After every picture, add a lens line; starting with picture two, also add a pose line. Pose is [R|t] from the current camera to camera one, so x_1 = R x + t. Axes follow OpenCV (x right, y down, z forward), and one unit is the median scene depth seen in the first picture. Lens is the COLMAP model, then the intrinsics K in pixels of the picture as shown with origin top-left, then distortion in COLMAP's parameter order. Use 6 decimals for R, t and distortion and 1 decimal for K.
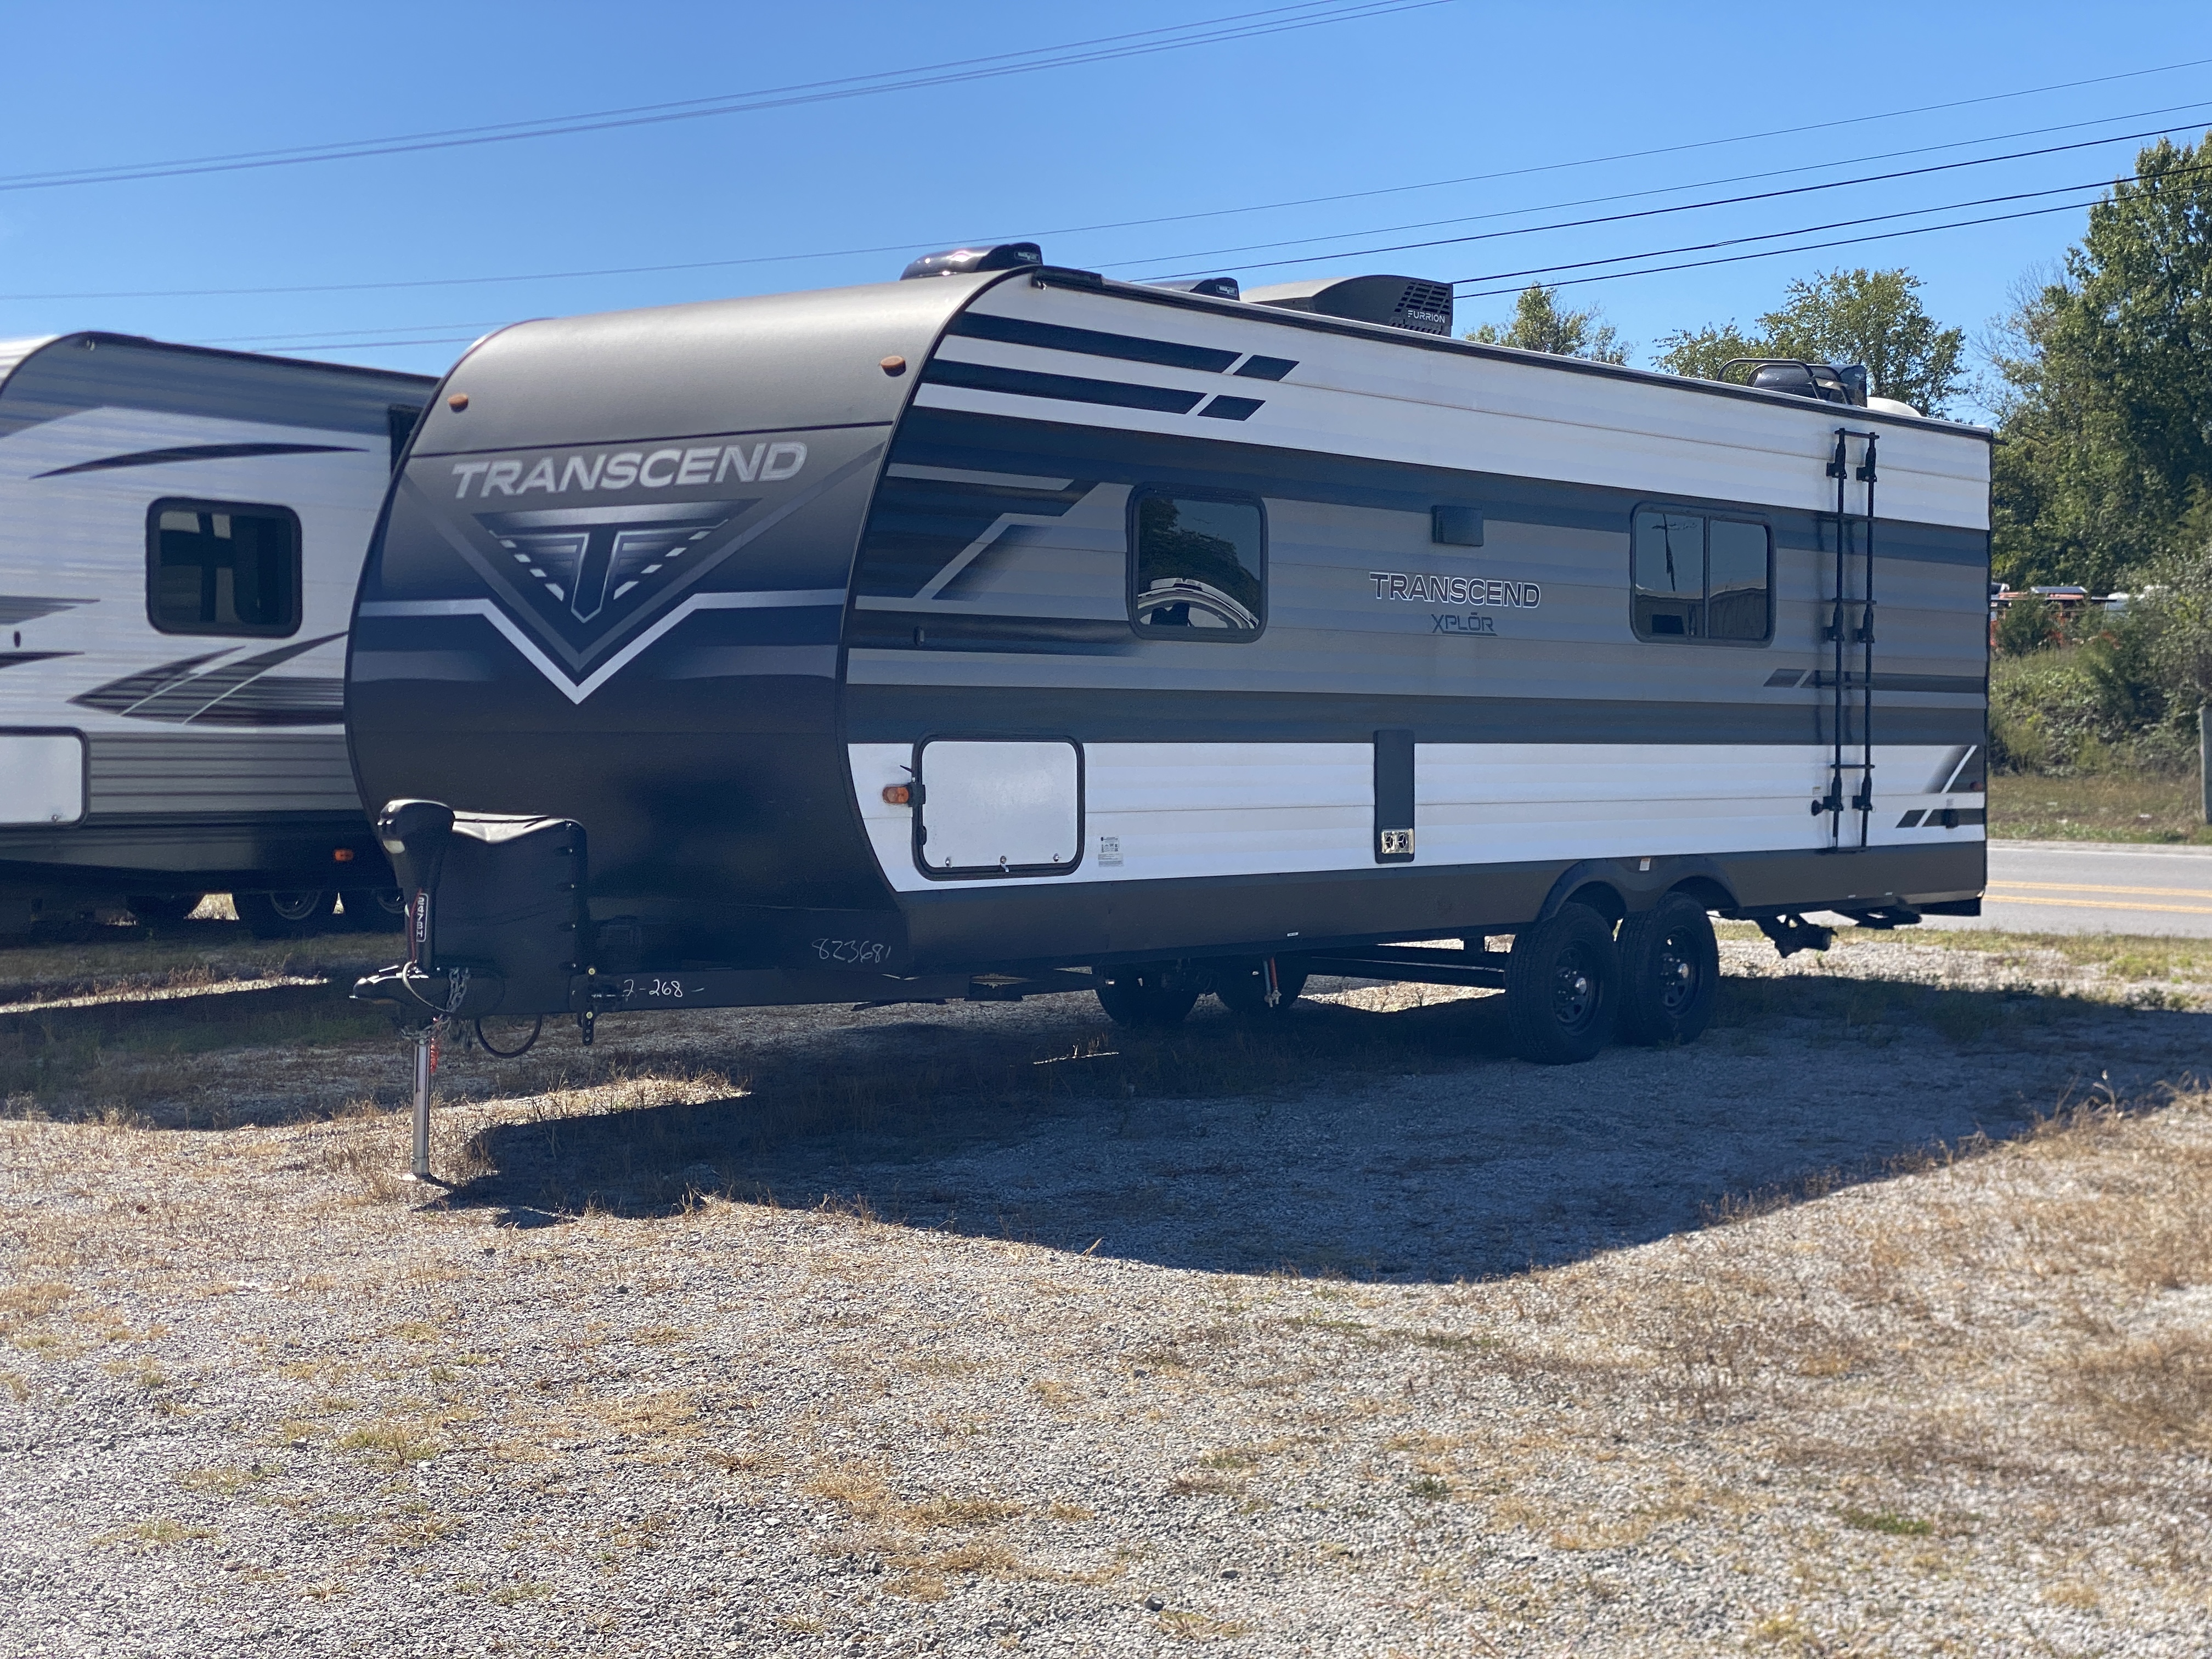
lens RADIAL K [[3256.3, 0, 1106.0], [0, 3256.3, 829.5], [0, 0, 1]] dist [0.254227, 0.037963]
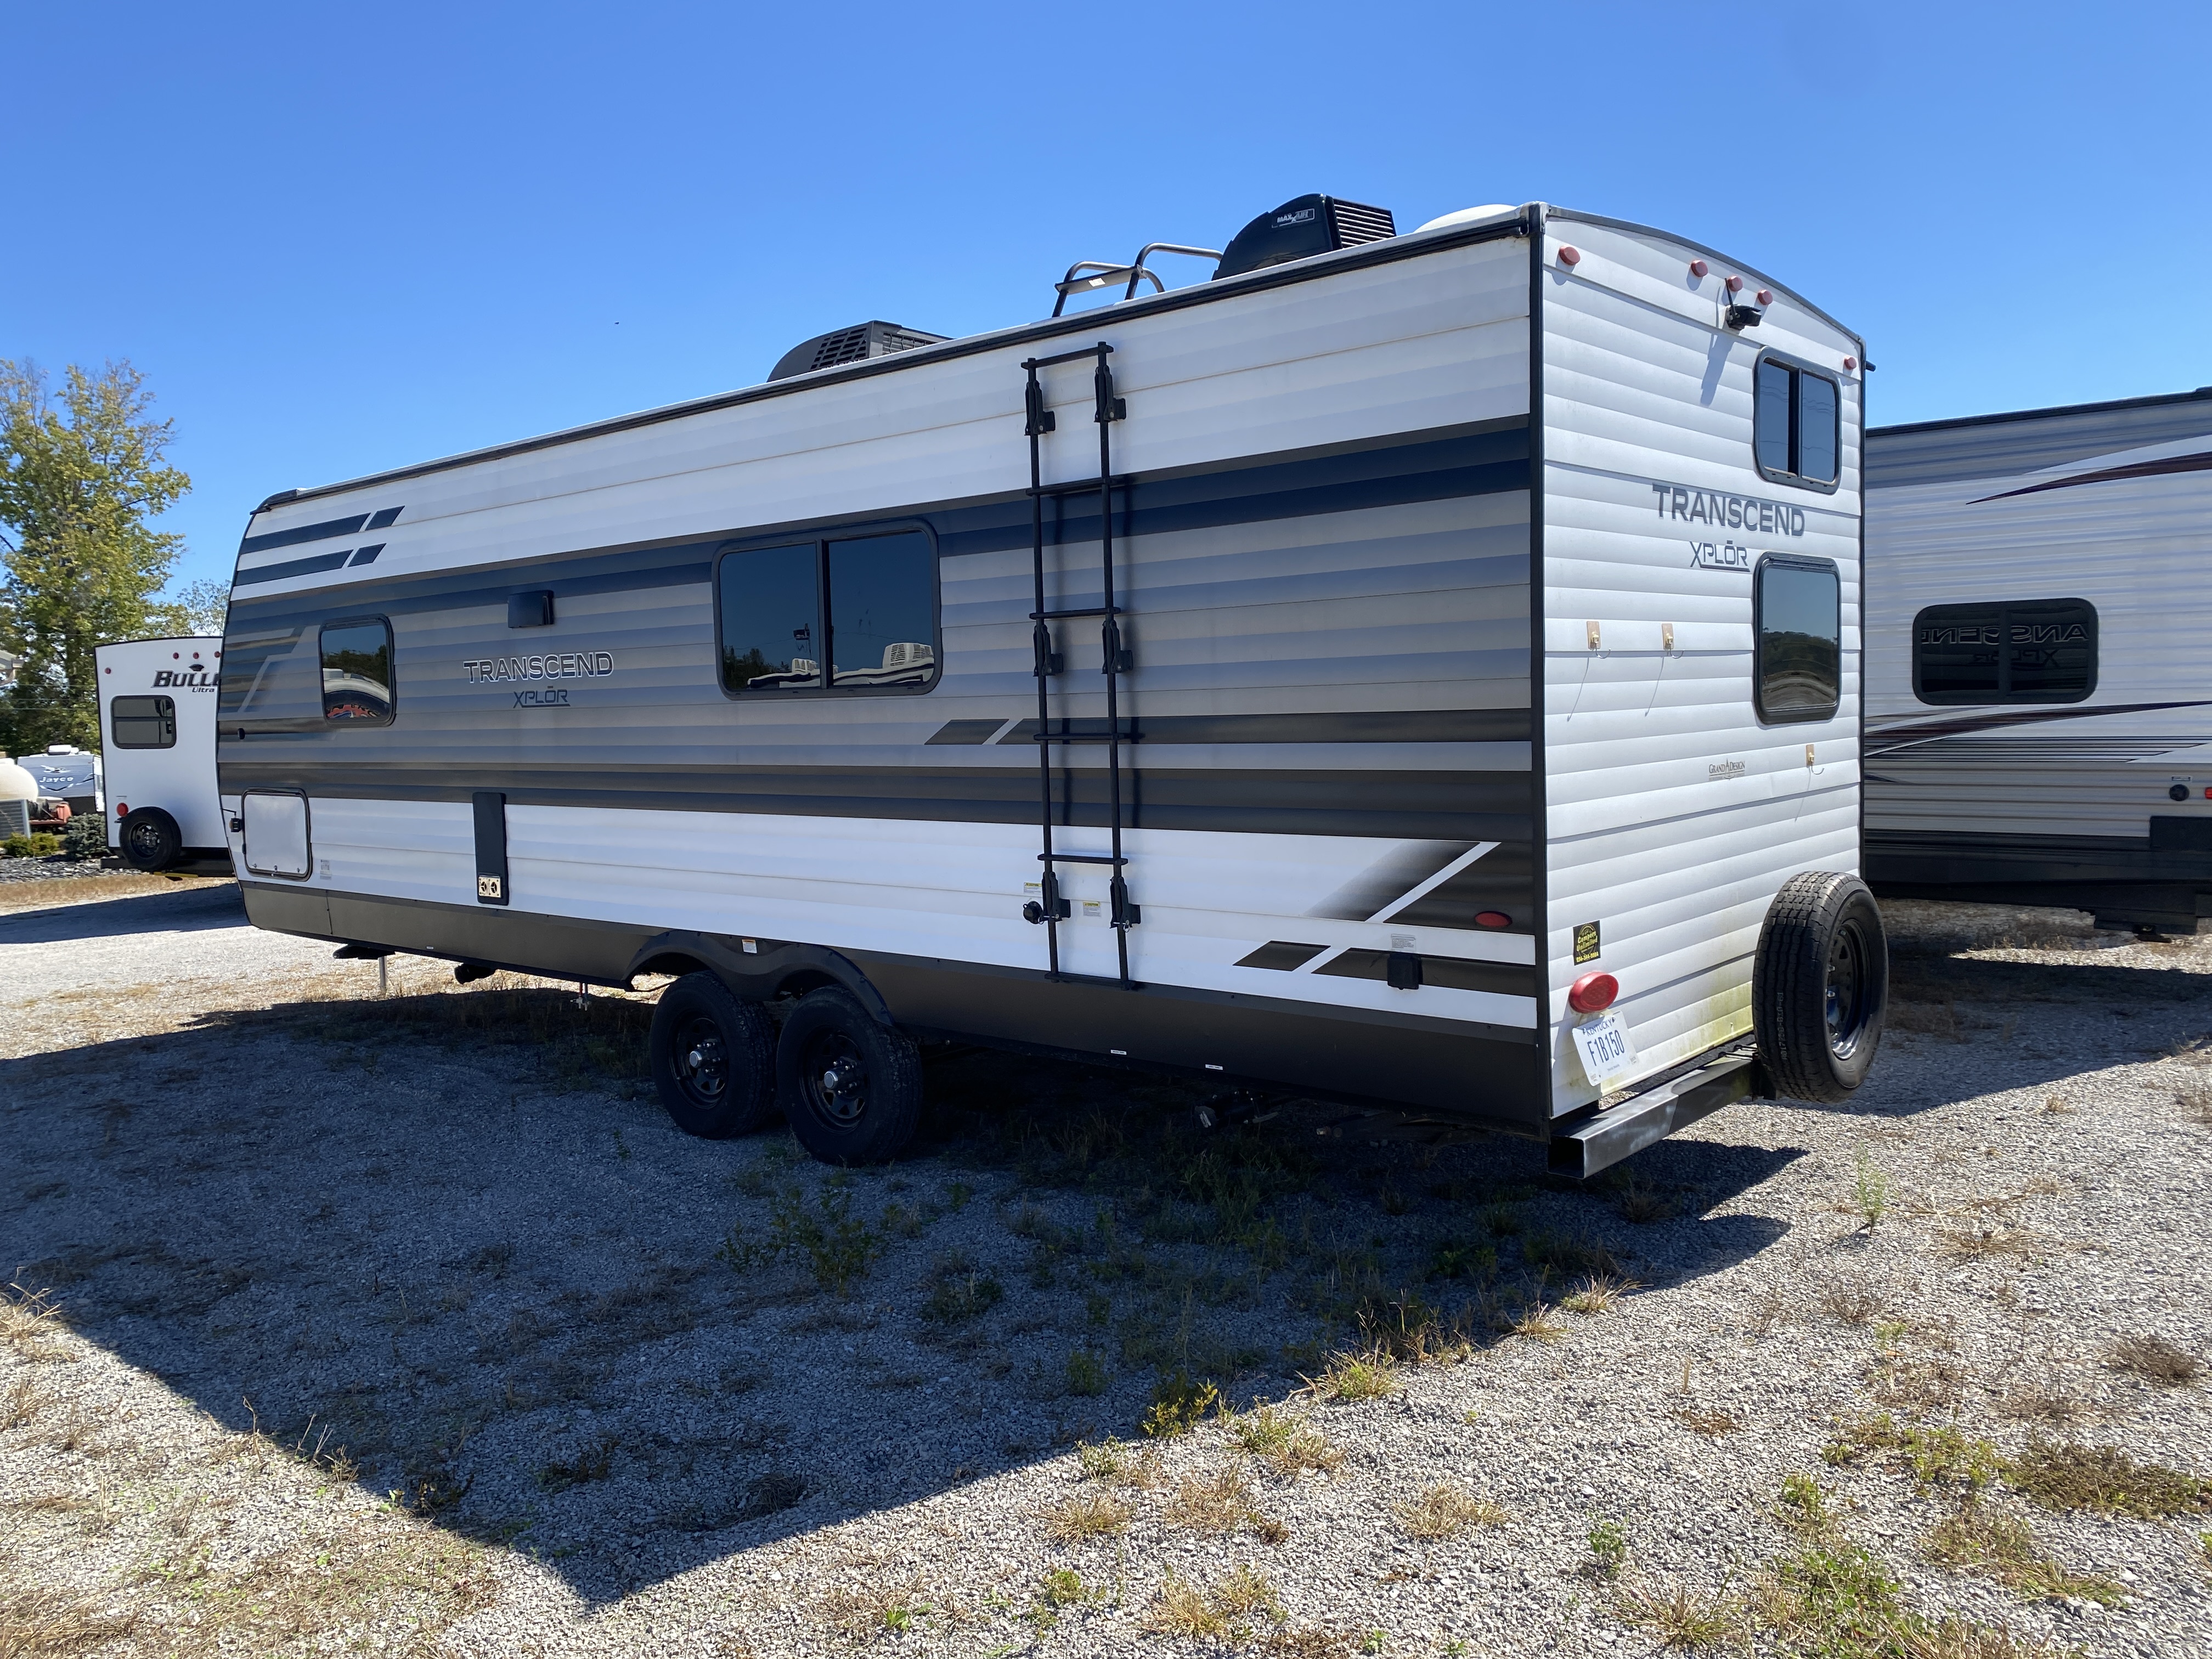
lens RADIAL K [[1678.4, 0, 1106.0], [0, 1678.4, 829.5], [0, 0, 1]] dist [0.023951, -0.001959]
pose [[-0.023017, 0.071657, -0.997164, 0.685895], [0.000562, 0.997429, 0.071663, -0.060163], [0.999735, 0.001089, -0.022998, 1.225715]]
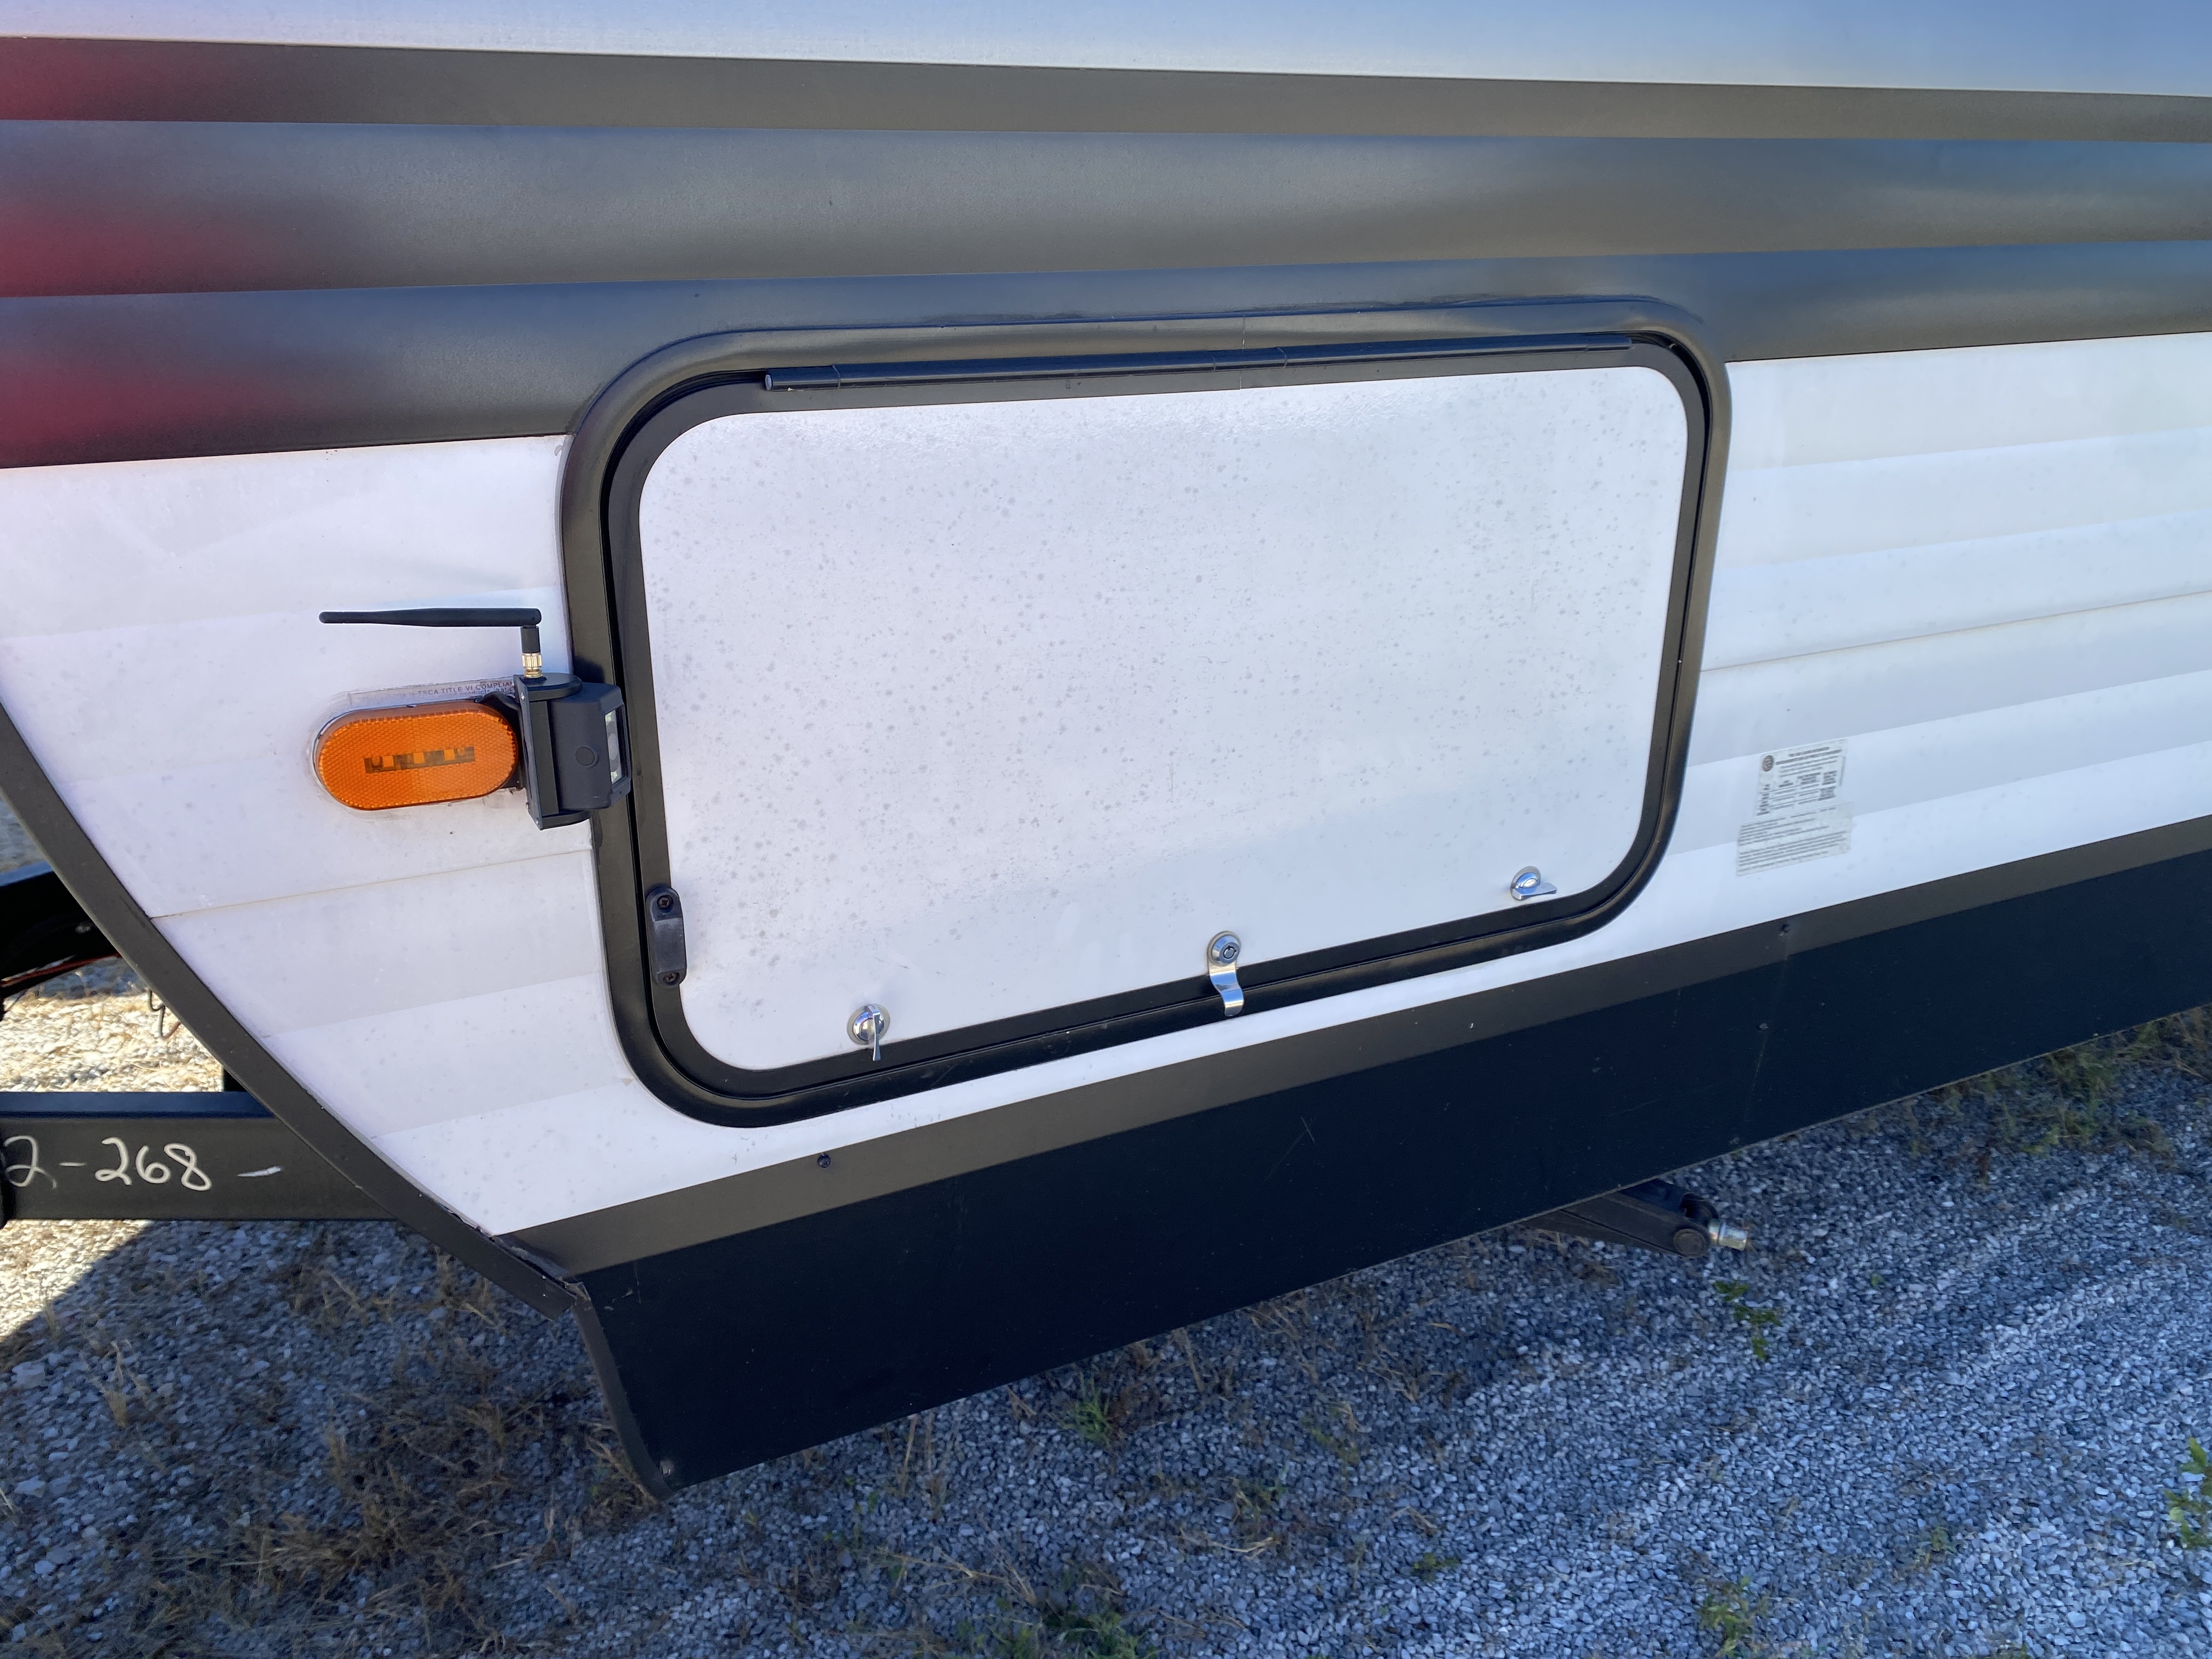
lens RADIAL K [[1675.3, 0, 1106.0], [0, 1675.3, 829.5], [0, 0, 1]] dist [0.151462, -0.301174]
pose [[0.912503, 0.153177, -0.379308, 0.002458], [-0.015711, 0.939685, 0.341681, -0.031163], [0.408767, -0.305826, 0.859872, 0.769421]]
